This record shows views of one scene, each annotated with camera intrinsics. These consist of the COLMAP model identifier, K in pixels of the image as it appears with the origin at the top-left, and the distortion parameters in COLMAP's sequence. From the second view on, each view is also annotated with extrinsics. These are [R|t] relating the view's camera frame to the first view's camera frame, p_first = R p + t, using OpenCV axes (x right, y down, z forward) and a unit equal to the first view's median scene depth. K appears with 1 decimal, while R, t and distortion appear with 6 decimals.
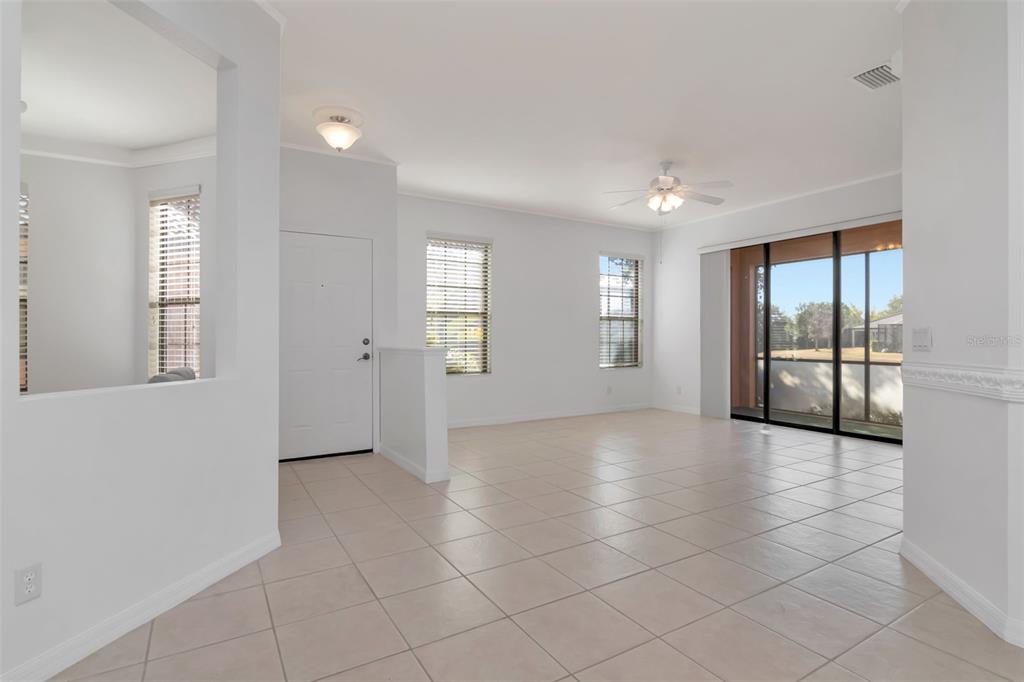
lens RADIAL K [[507.2, 0, 512.0], [0, 507.2, 341.0], [0, 0, 1]] dist [-0.003080, -0.000993]
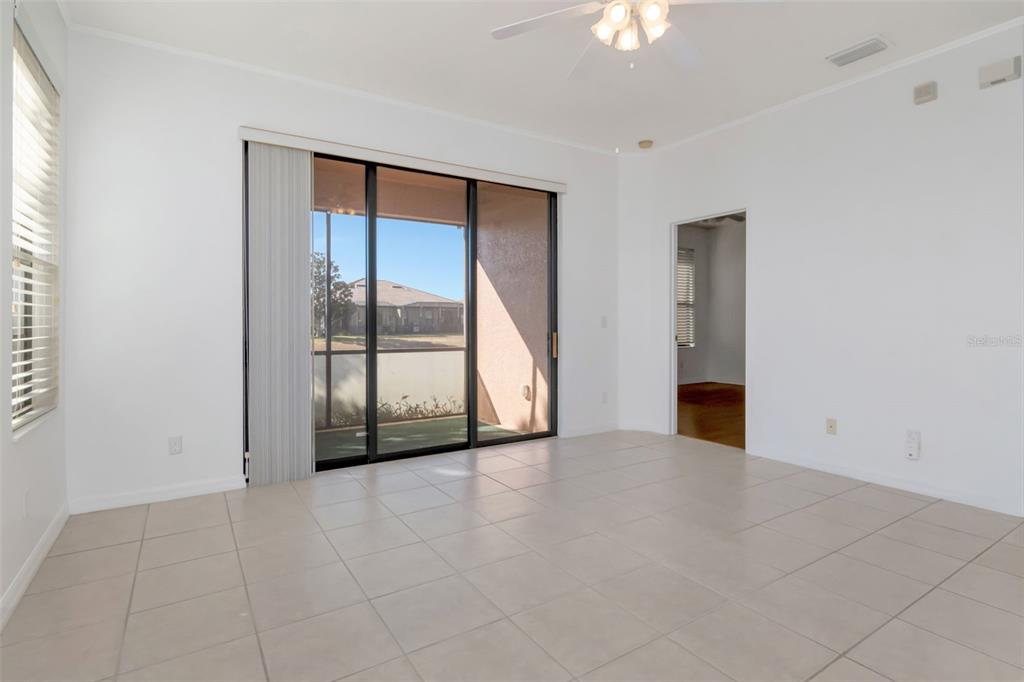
lens RADIAL K [[516.5, 0, 514.5], [0, 516.5, 327.8], [0, 0, 1]] dist [0.024385, -0.021550]
pose [[-0.029120, -0.011337, 0.999512, -0.120289], [0.006333, 0.999914, 0.011526, -0.002739], [-0.999556, 0.006665, -0.029046, 0.849148]]
